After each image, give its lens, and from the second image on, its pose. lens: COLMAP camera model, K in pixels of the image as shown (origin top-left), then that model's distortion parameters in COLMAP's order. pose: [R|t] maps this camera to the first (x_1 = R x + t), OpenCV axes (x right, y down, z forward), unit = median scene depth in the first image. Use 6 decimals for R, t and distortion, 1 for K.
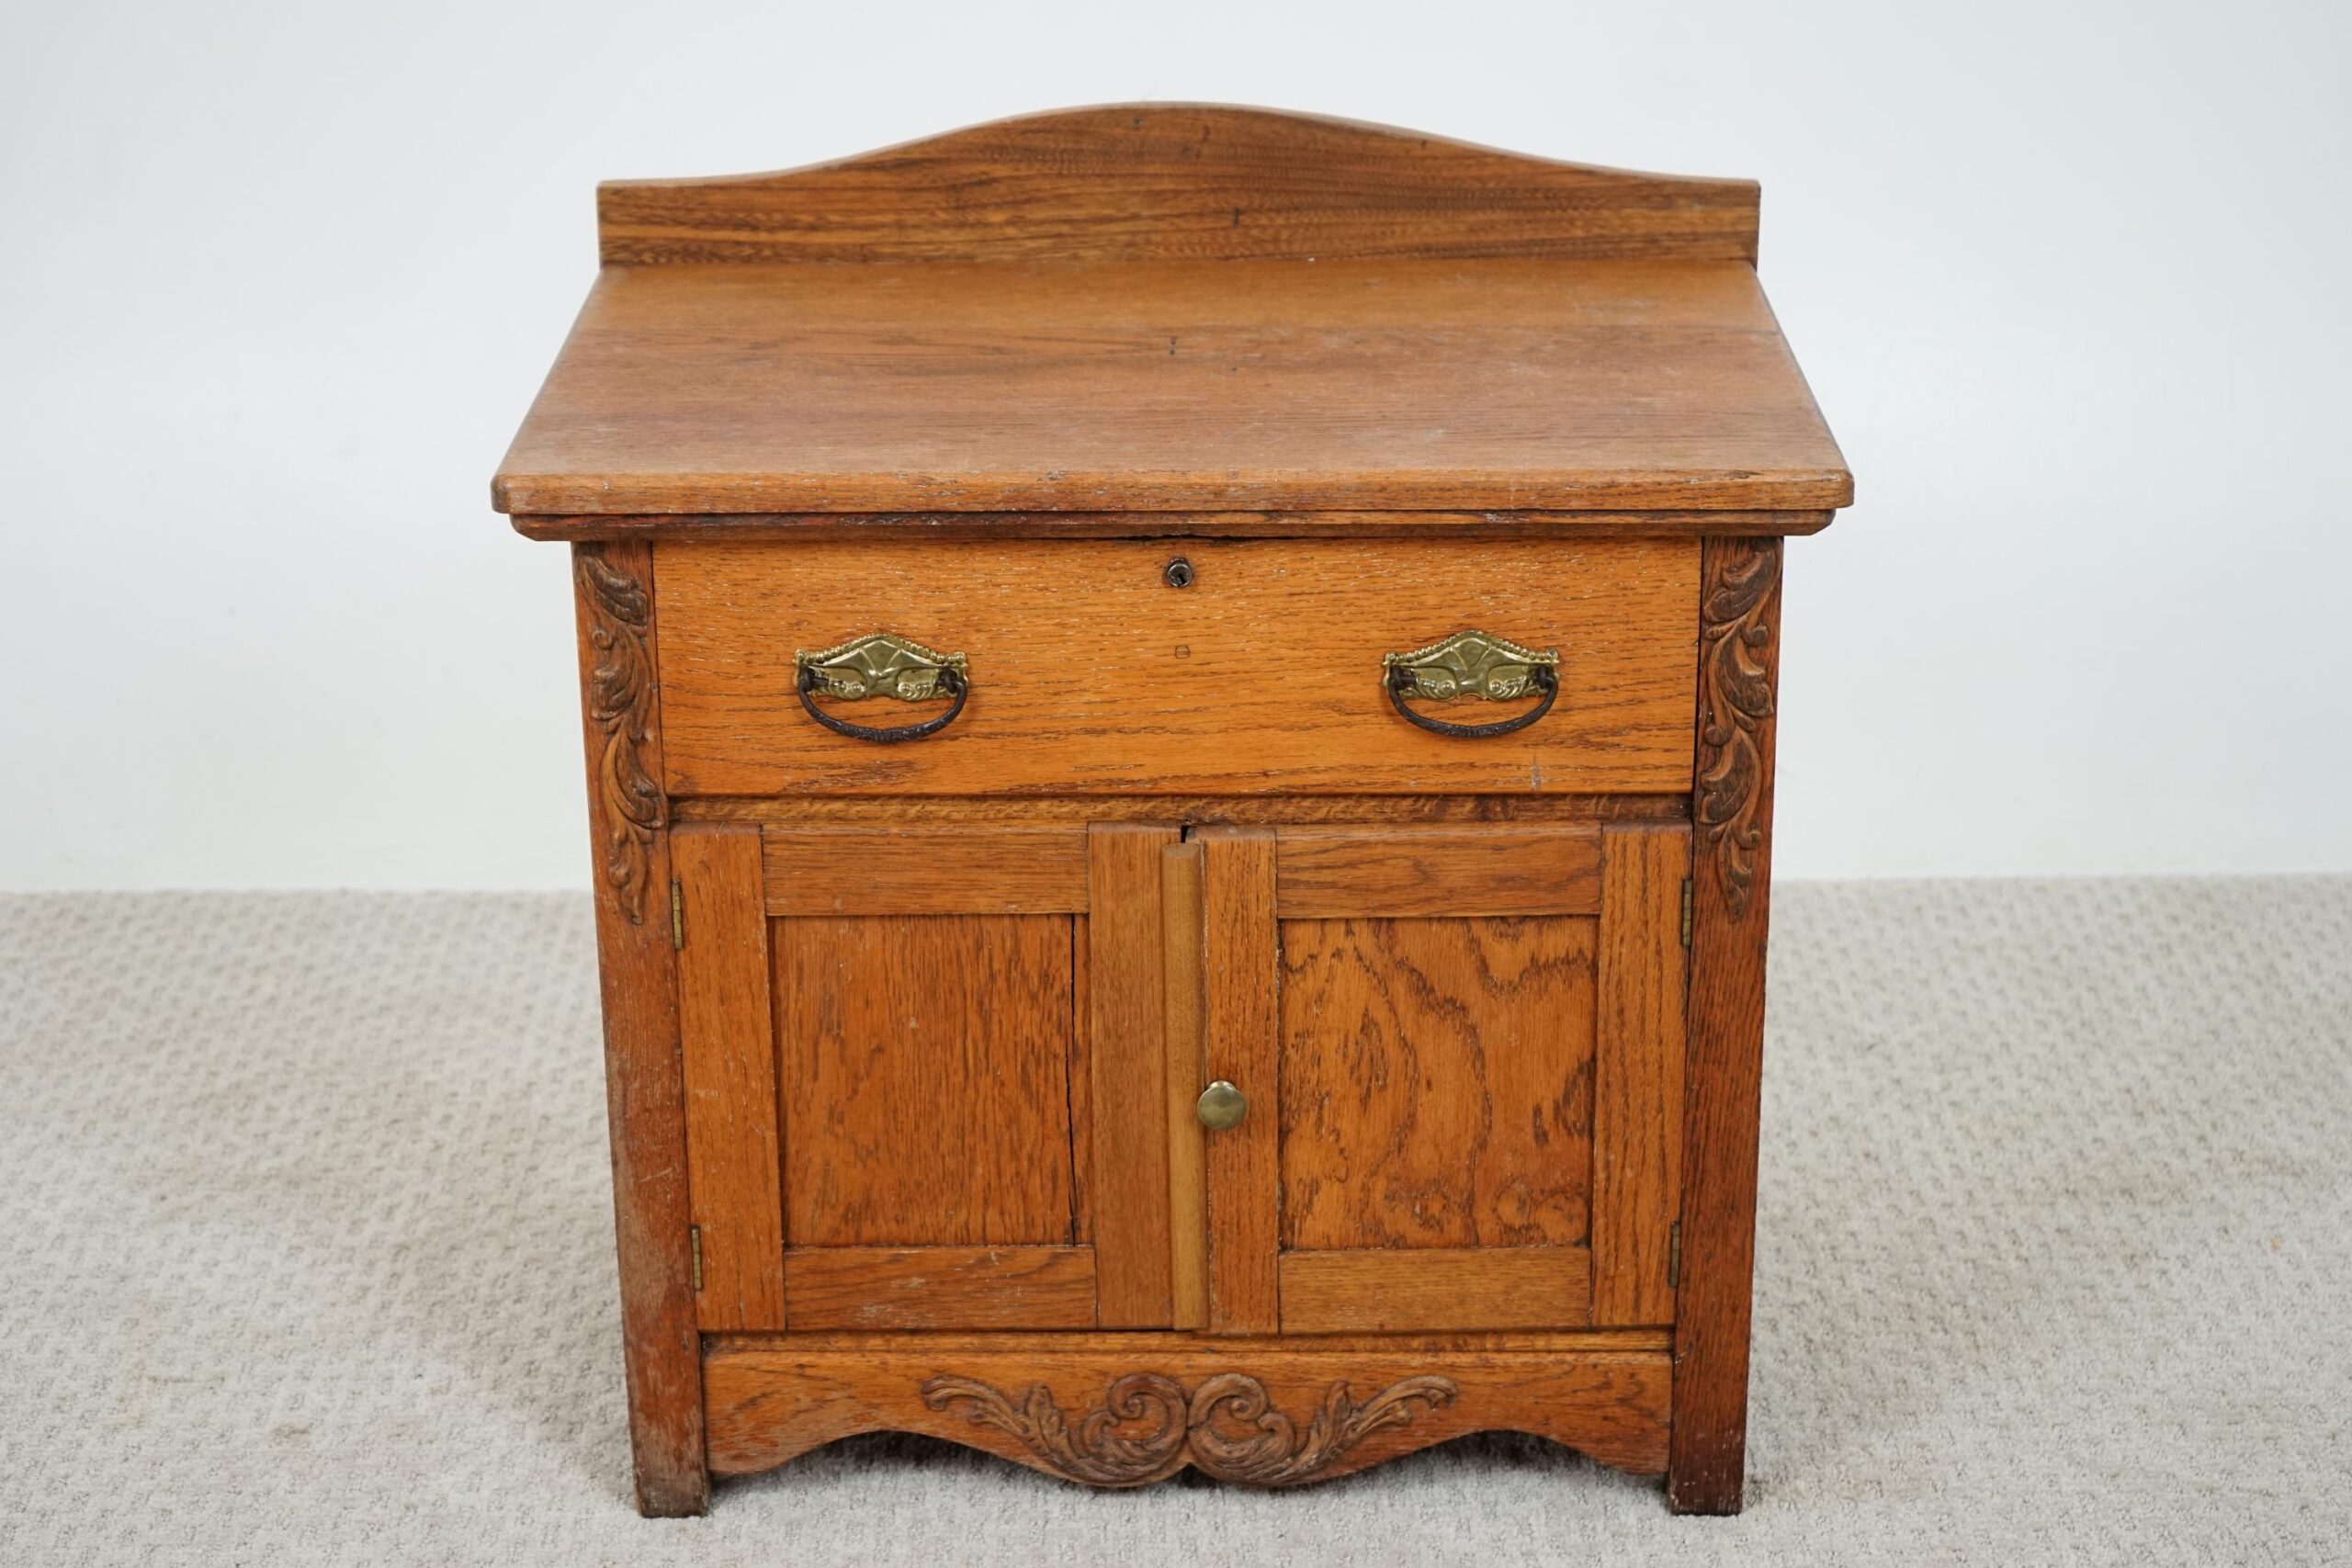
lens RADIAL K [[4447.1, 0, 1166.0], [0, 4447.1, 714.6], [0, 0, 1]] dist [-0.125798, 0.419890]
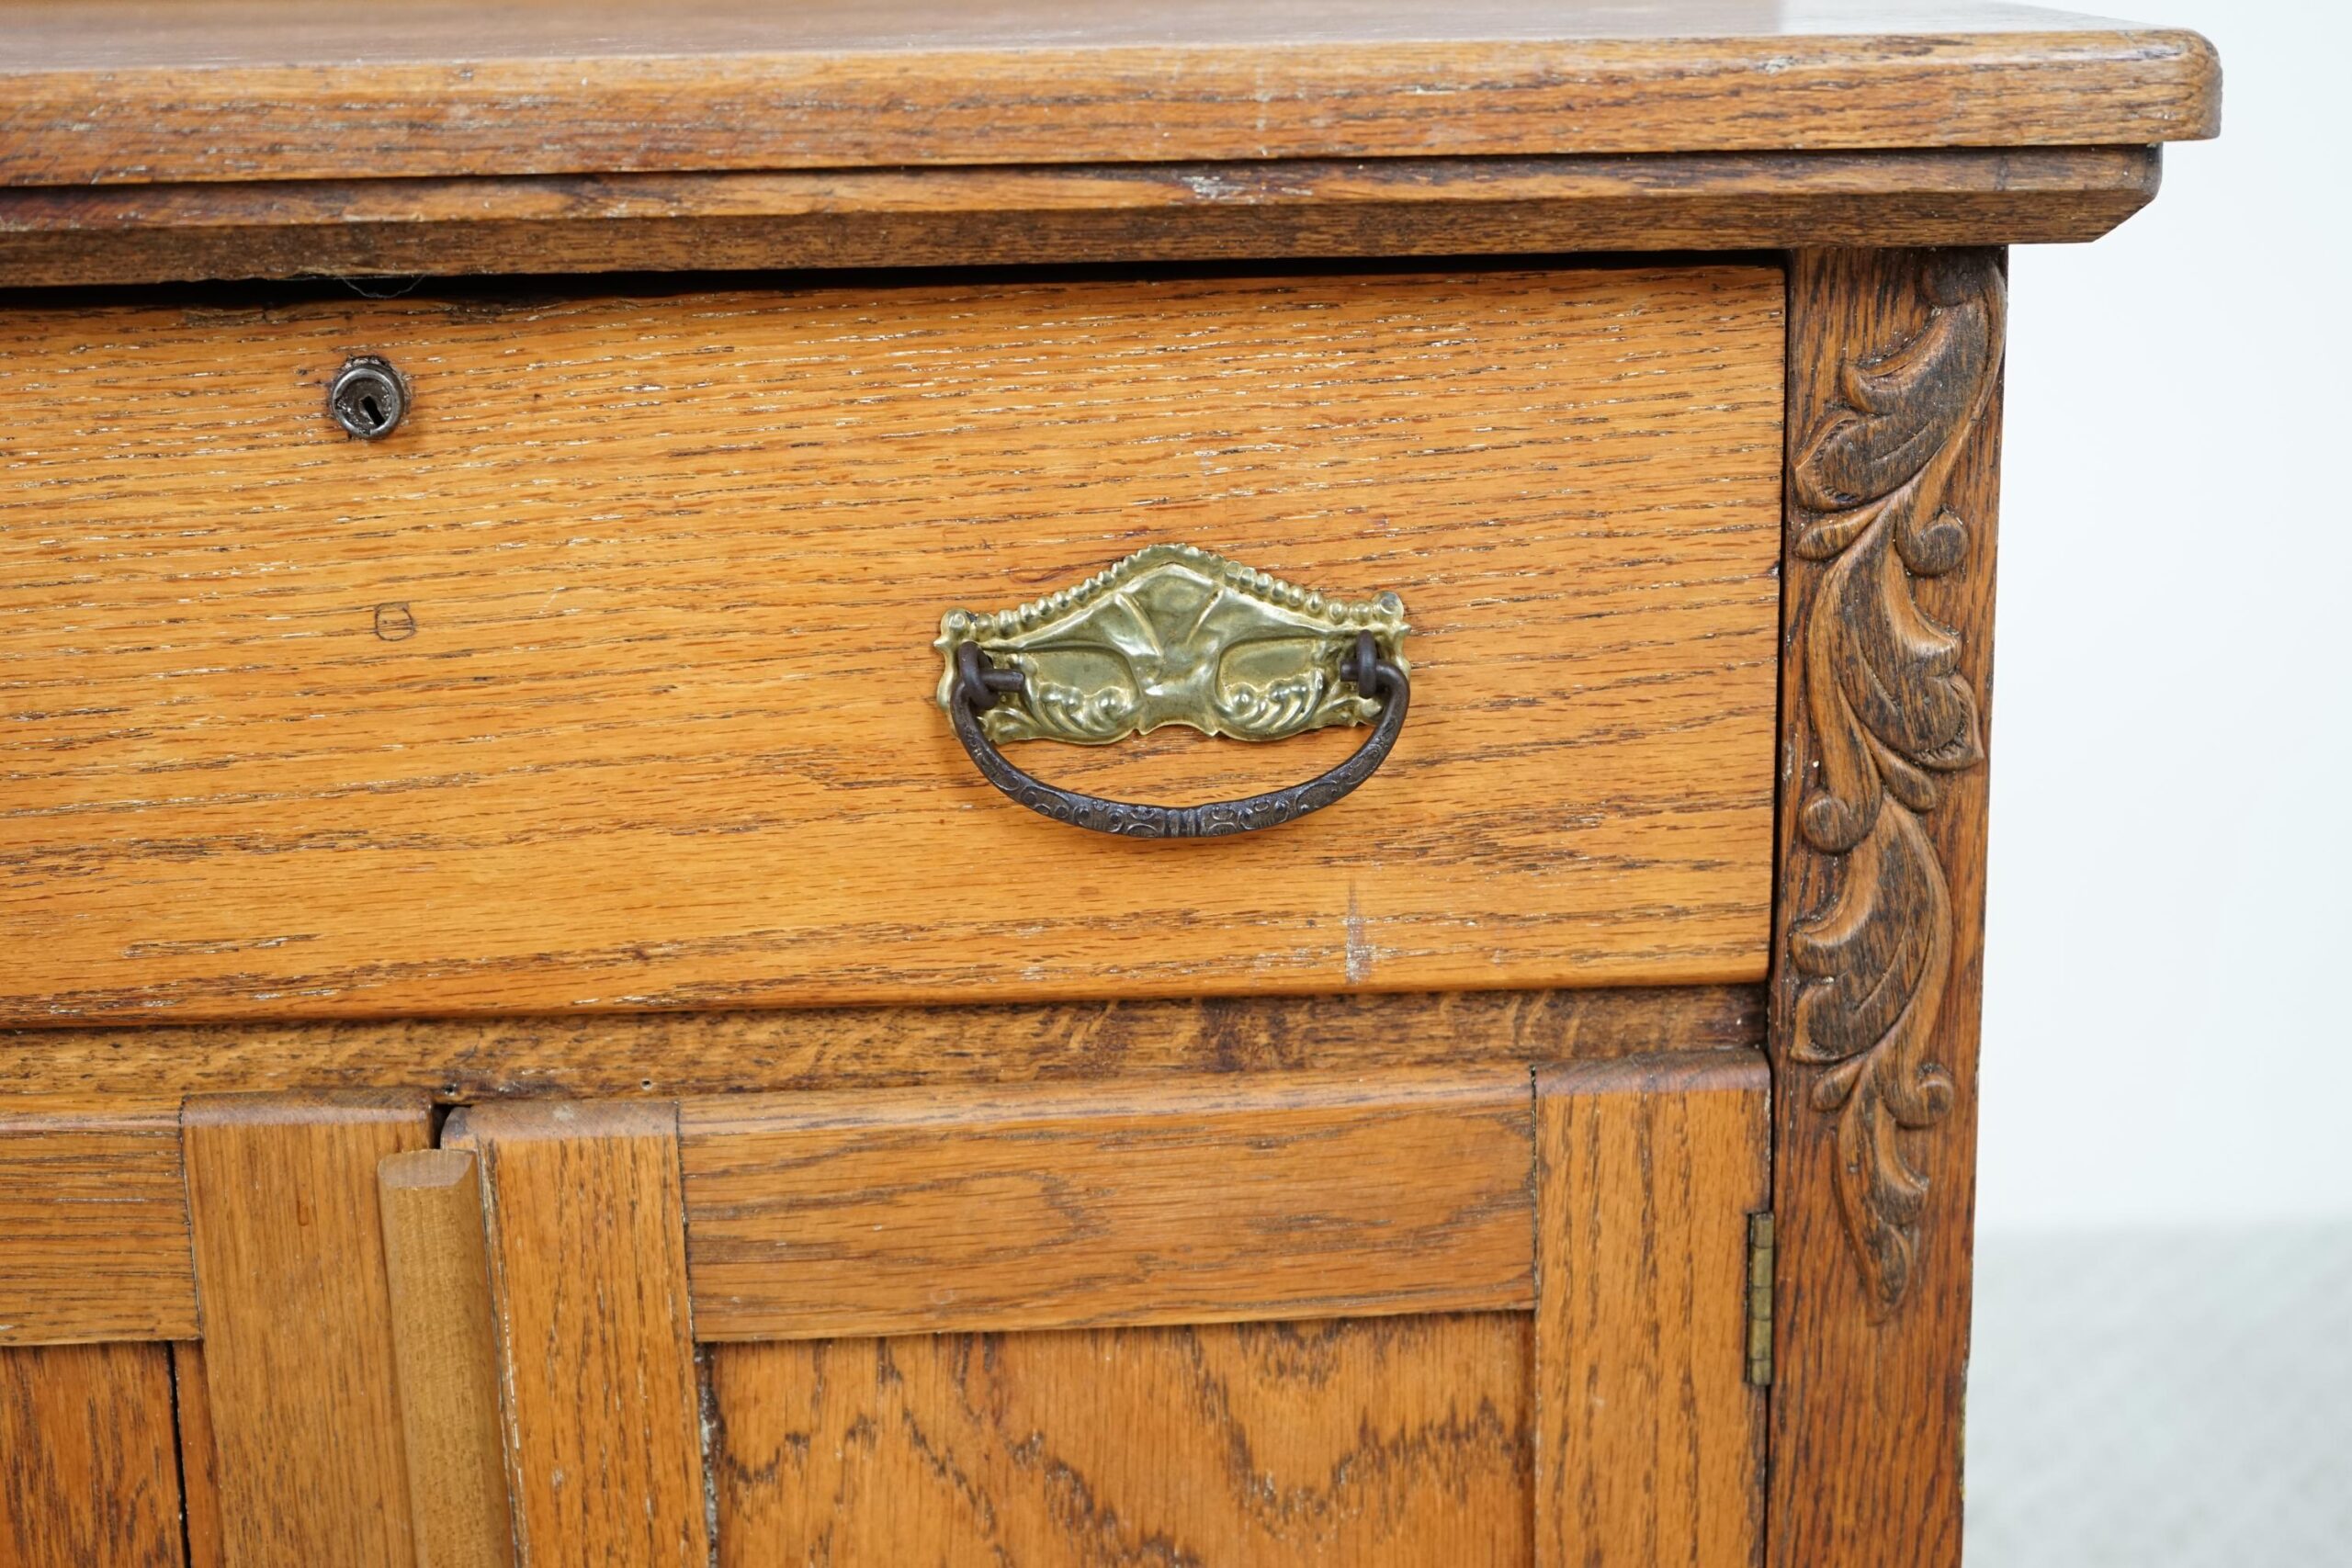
lens RADIAL K [[3560.5, 0, 1184.6], [0, 3560.5, 779.4], [0, 0, 1]] dist [-0.032122, 0.082798]
pose [[0.999323, -0.021821, 0.029613, 0.056624], [0.024718, 0.994549, -0.101295, 0.028472], [-0.027241, 0.101958, 0.994416, 0.659118]]
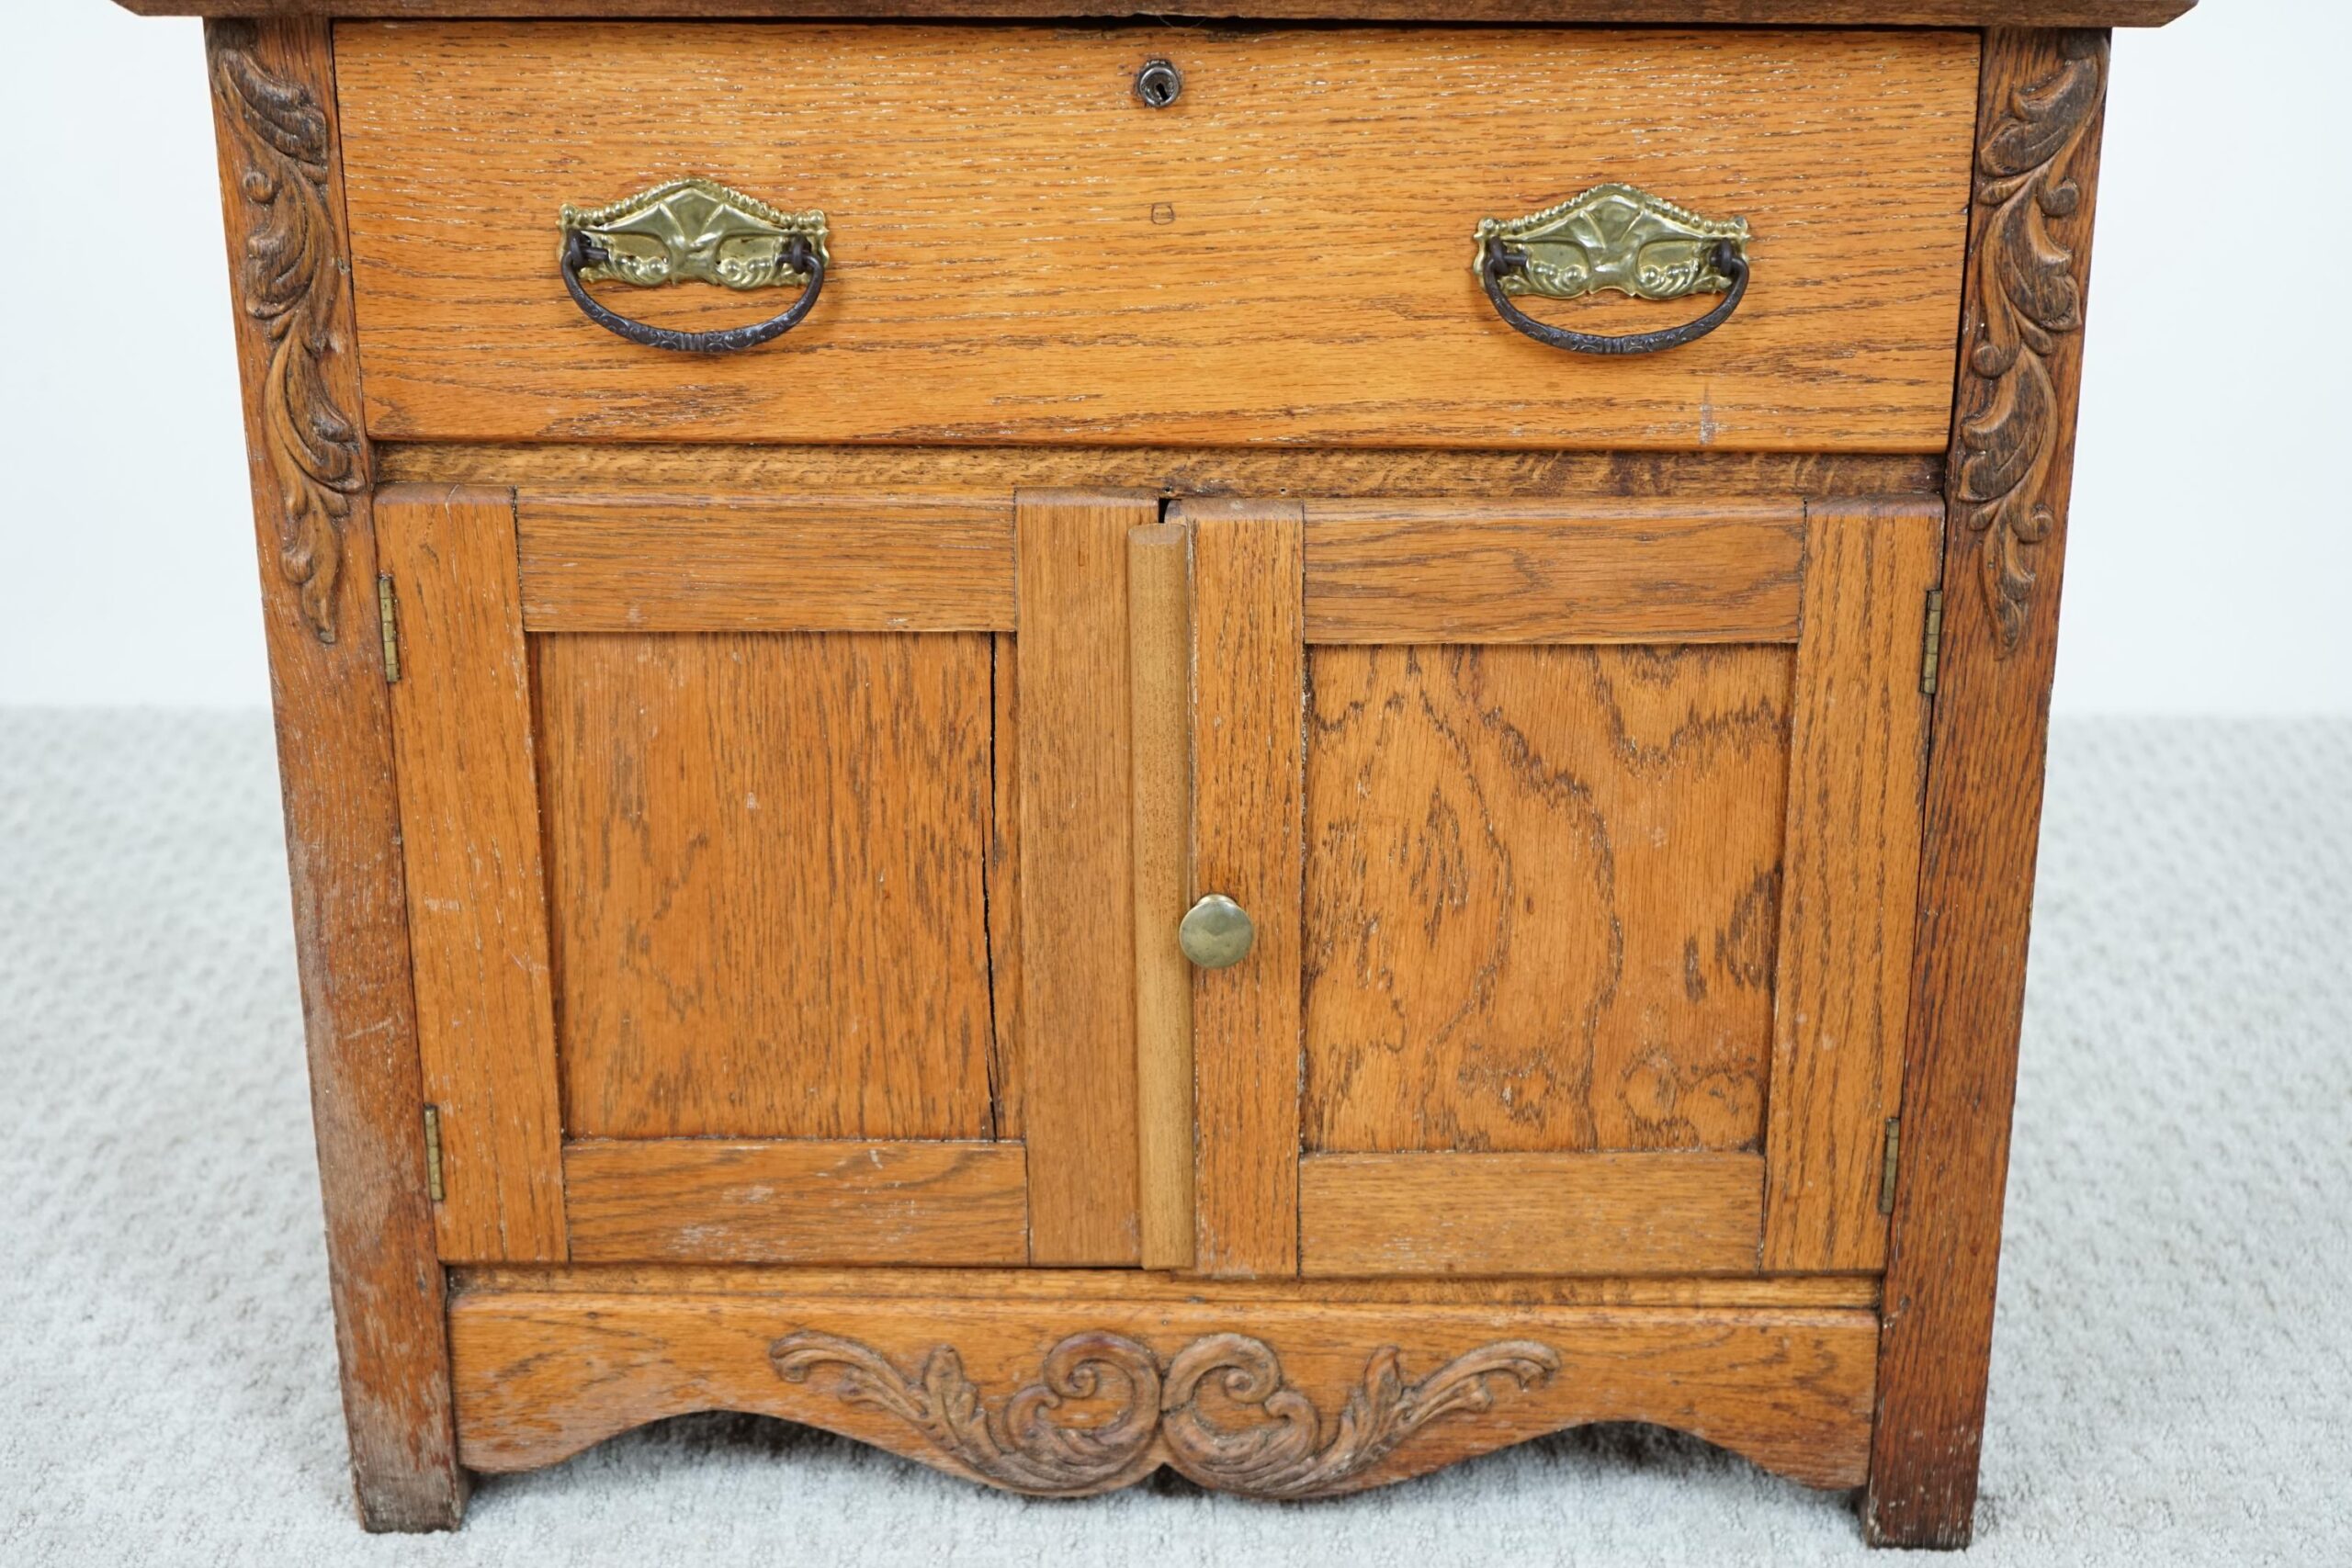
lens RADIAL K [[3716.4, 0, 1184.4], [0, 3716.4, 787.8], [0, 0, 1]] dist [-0.039527, 0.097113]
pose [[0.999927, 0.011961, -0.001621, 0.008161], [-0.011932, 0.999792, 0.016570, 0.055747], [0.001819, -0.016550, 0.999861, 0.433182]]
